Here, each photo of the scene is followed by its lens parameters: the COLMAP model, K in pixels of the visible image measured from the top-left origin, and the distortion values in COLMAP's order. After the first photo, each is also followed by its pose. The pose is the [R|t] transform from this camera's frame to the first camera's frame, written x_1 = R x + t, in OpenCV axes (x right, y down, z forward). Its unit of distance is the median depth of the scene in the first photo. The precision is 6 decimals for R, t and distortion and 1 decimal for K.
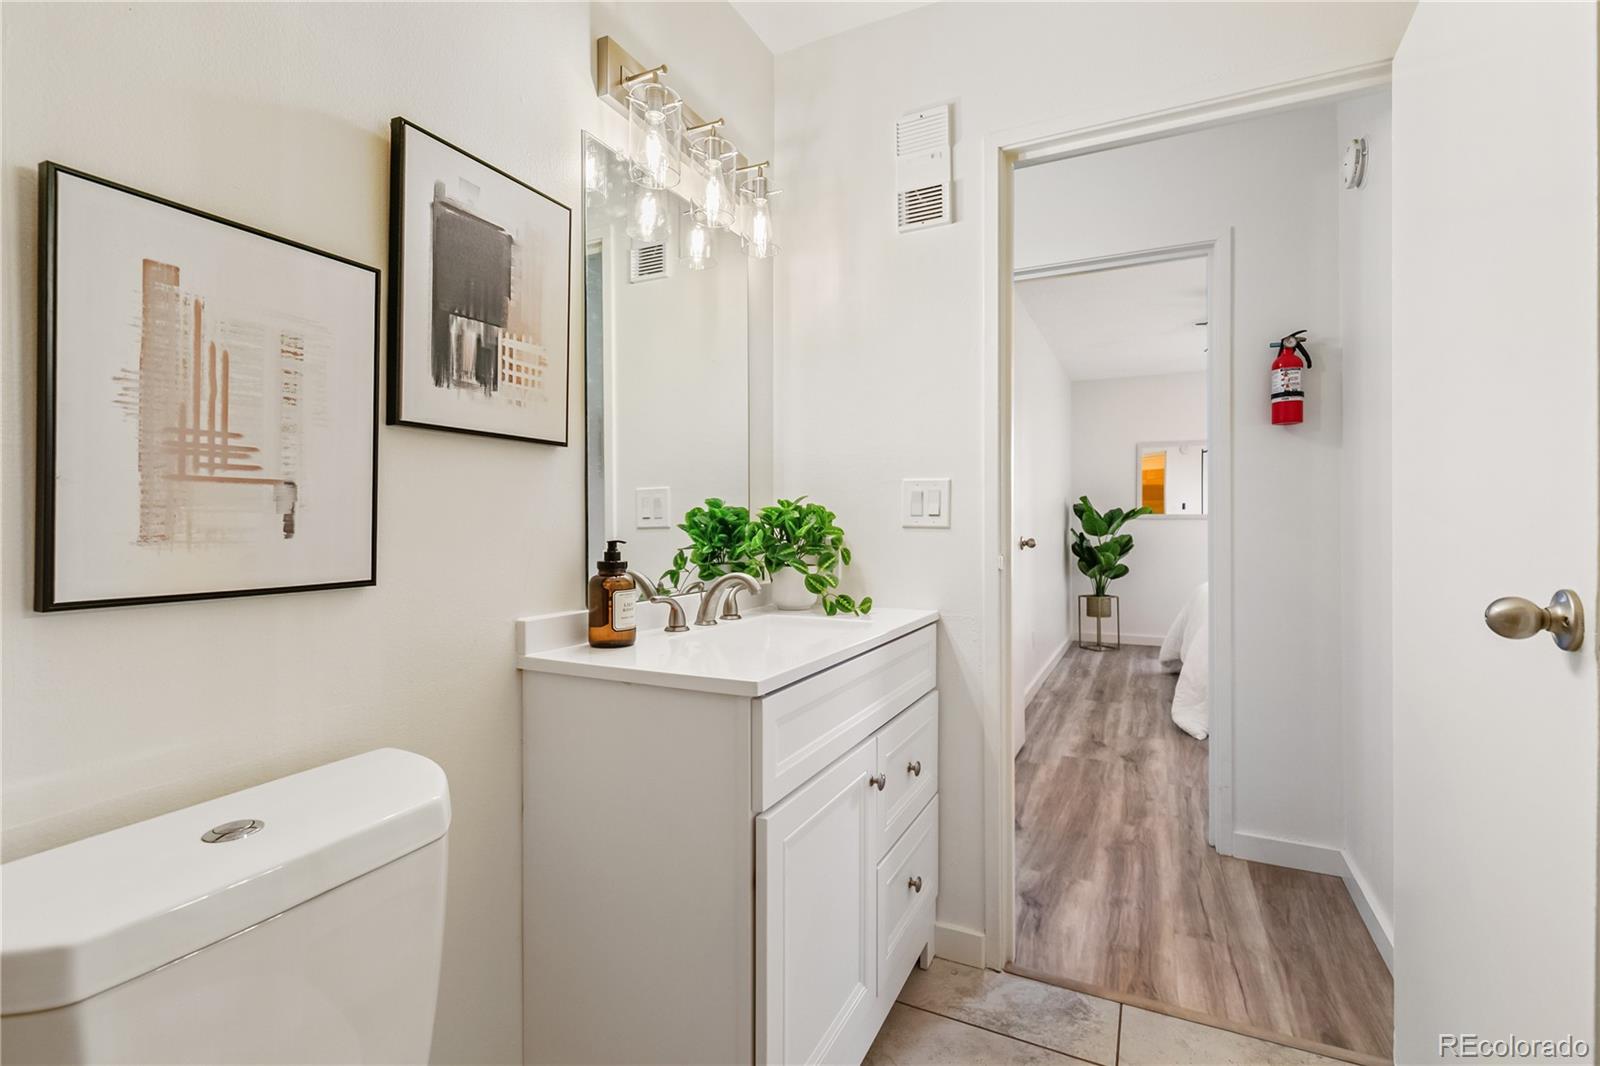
lens RADIAL K [[735.7, 0, 793.0], [0, 735.7, 524.2], [0, 0, 1]] dist [0.013178, -0.003391]
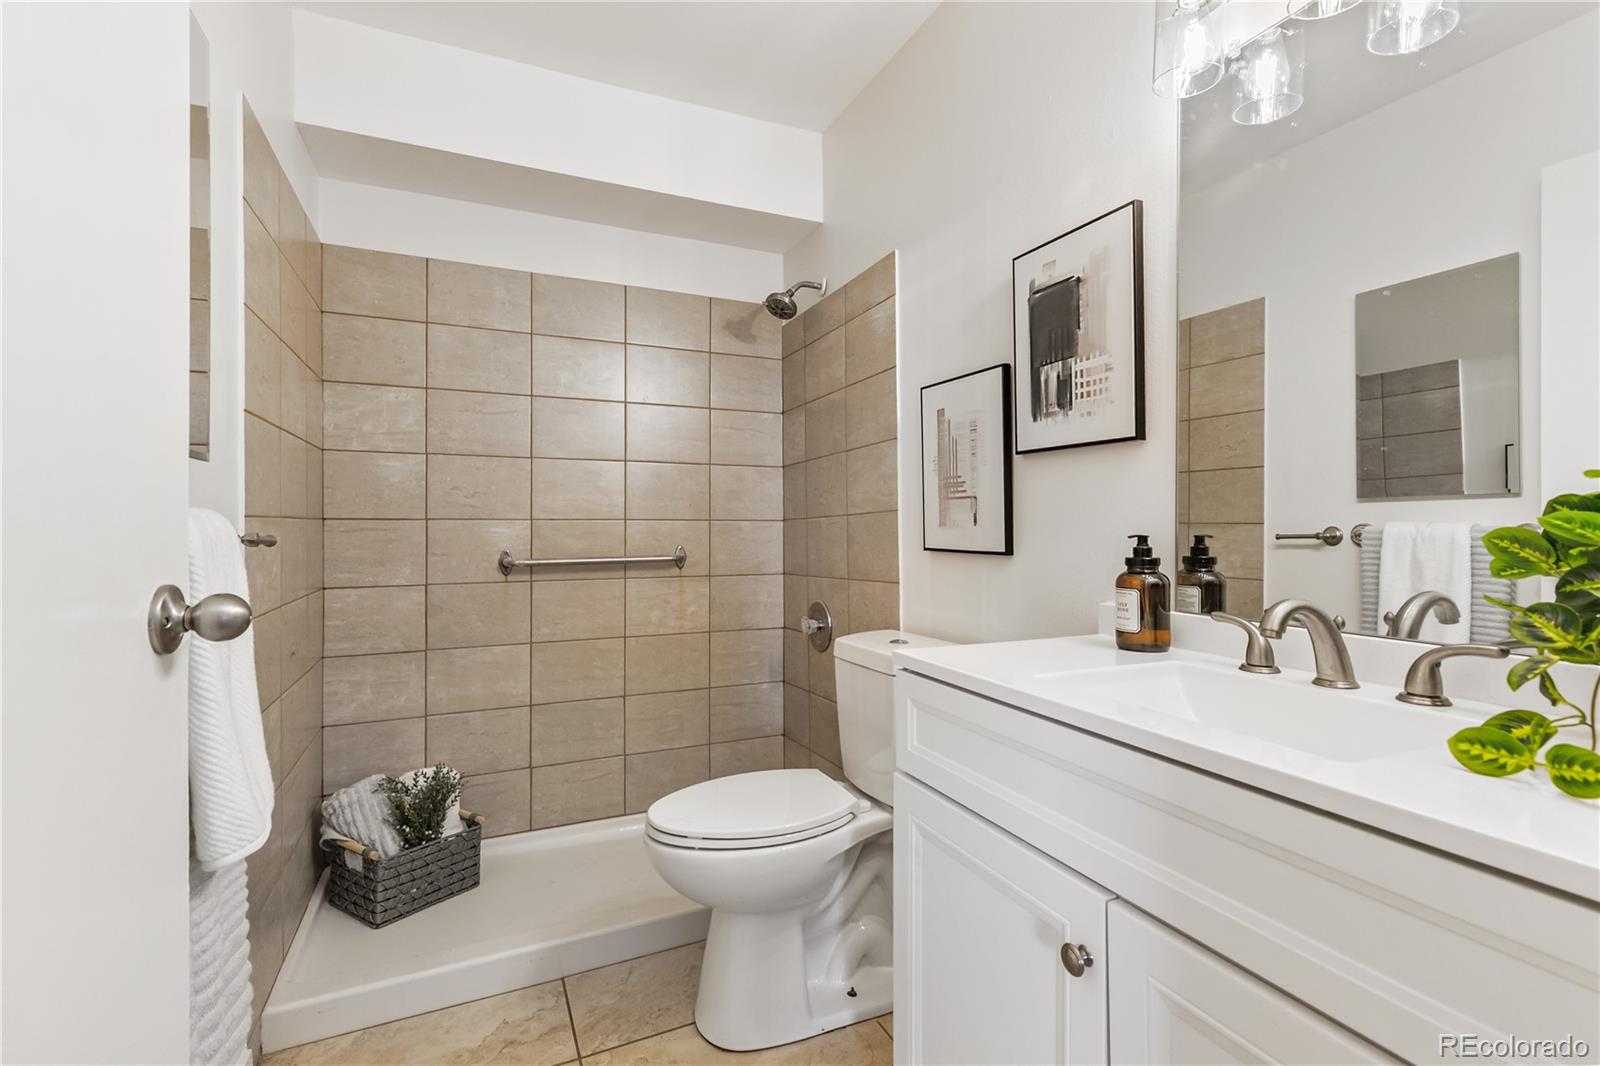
lens RADIAL K [[735.7, 0, 804.7], [0, 735.7, 522.6], [0, 0, 1]] dist [0.013178, -0.003391]
pose [[-0.608450, 0.014631, -0.793457, 0.900029], [0.018718, 0.999816, 0.004082, -0.003636], [0.793371, -0.012368, -0.608613, 1.454421]]
